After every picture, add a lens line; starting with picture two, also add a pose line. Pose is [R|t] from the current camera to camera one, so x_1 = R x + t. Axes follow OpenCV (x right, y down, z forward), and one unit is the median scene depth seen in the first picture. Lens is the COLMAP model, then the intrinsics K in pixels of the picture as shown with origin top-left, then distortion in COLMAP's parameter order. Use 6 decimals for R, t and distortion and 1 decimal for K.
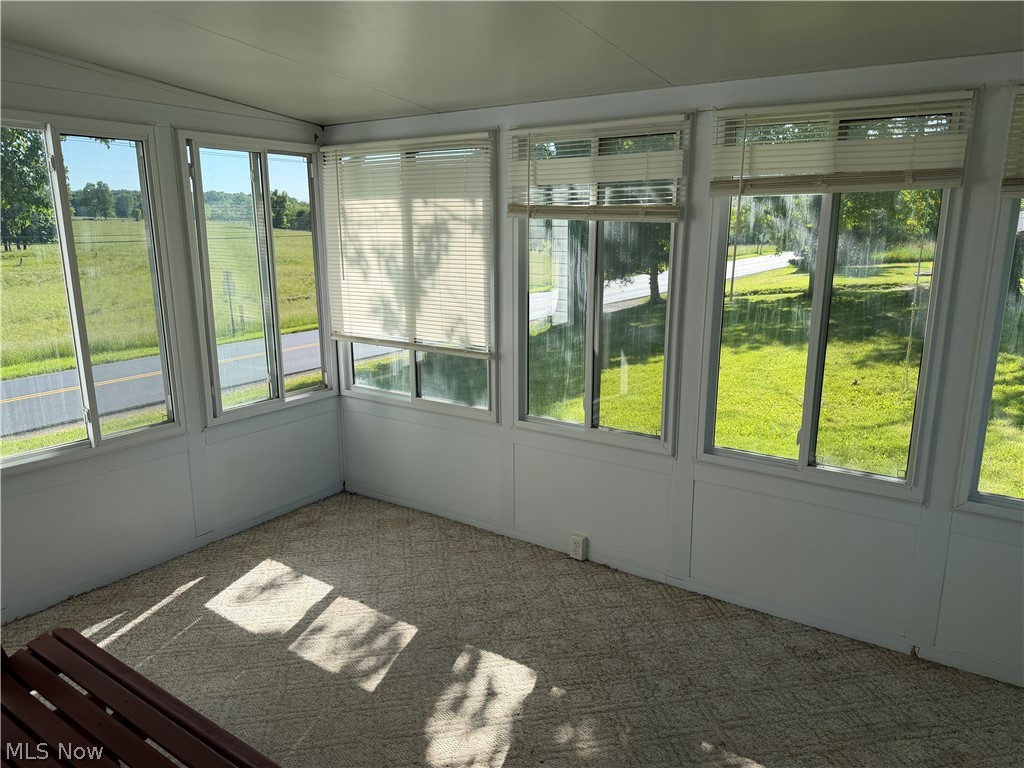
lens RADIAL K [[714.3, 0, 519.5], [0, 714.3, 379.3], [0, 0, 1]] dist [0.044576, -0.062975]
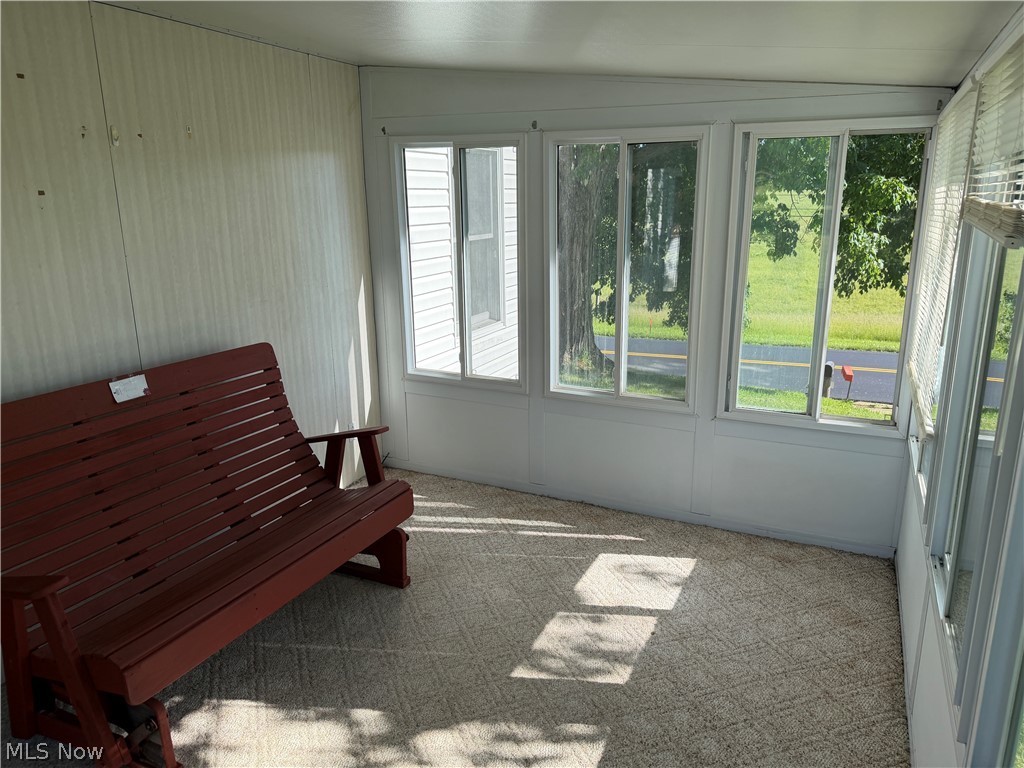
lens RADIAL K [[714.3, 0, 521.4], [0, 714.3, 387.0], [0, 0, 1]] dist [0.044576, -0.062975]
pose [[0.162209, 0.250695, -0.954380, 0.579985], [-0.206476, 0.954401, 0.215607, -0.164540], [0.964912, 0.162083, 0.206575, 0.613131]]
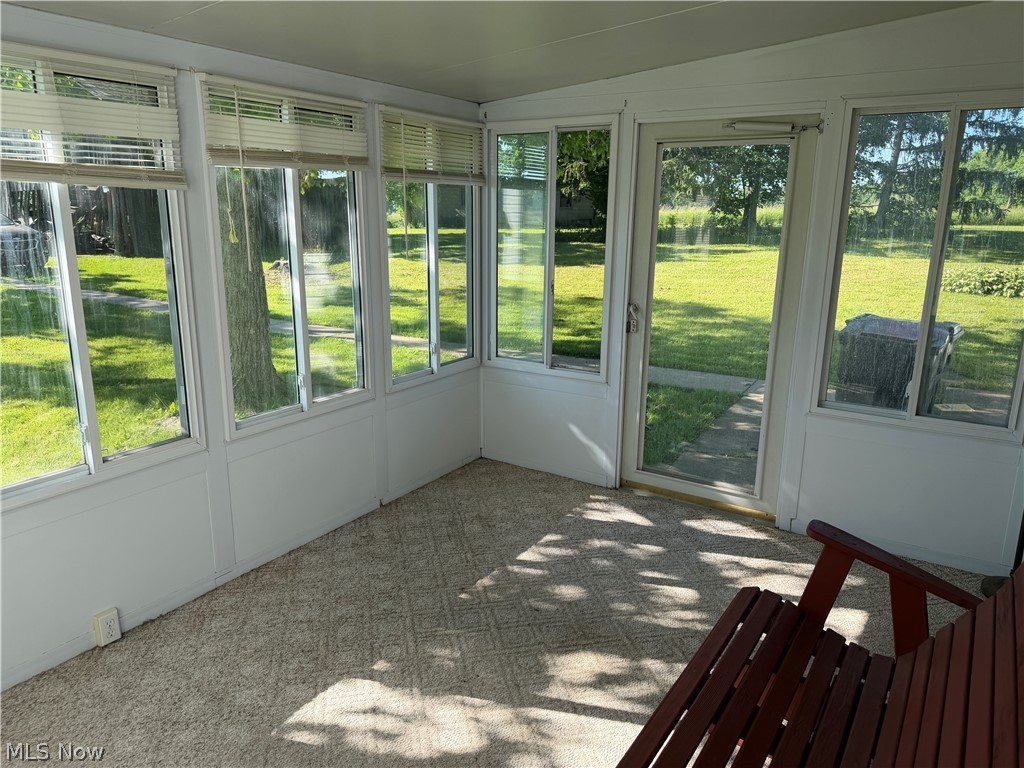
lens RADIAL K [[714.3, 0, 507.2], [0, 714.3, 384.1], [0, 0, 1]] dist [0.044576, -0.062975]
pose [[-0.020228, -0.238064, 0.971039, -0.693550], [0.207092, 0.949176, 0.237018, -0.113746], [-0.978112, 0.205889, 0.030101, 0.603875]]
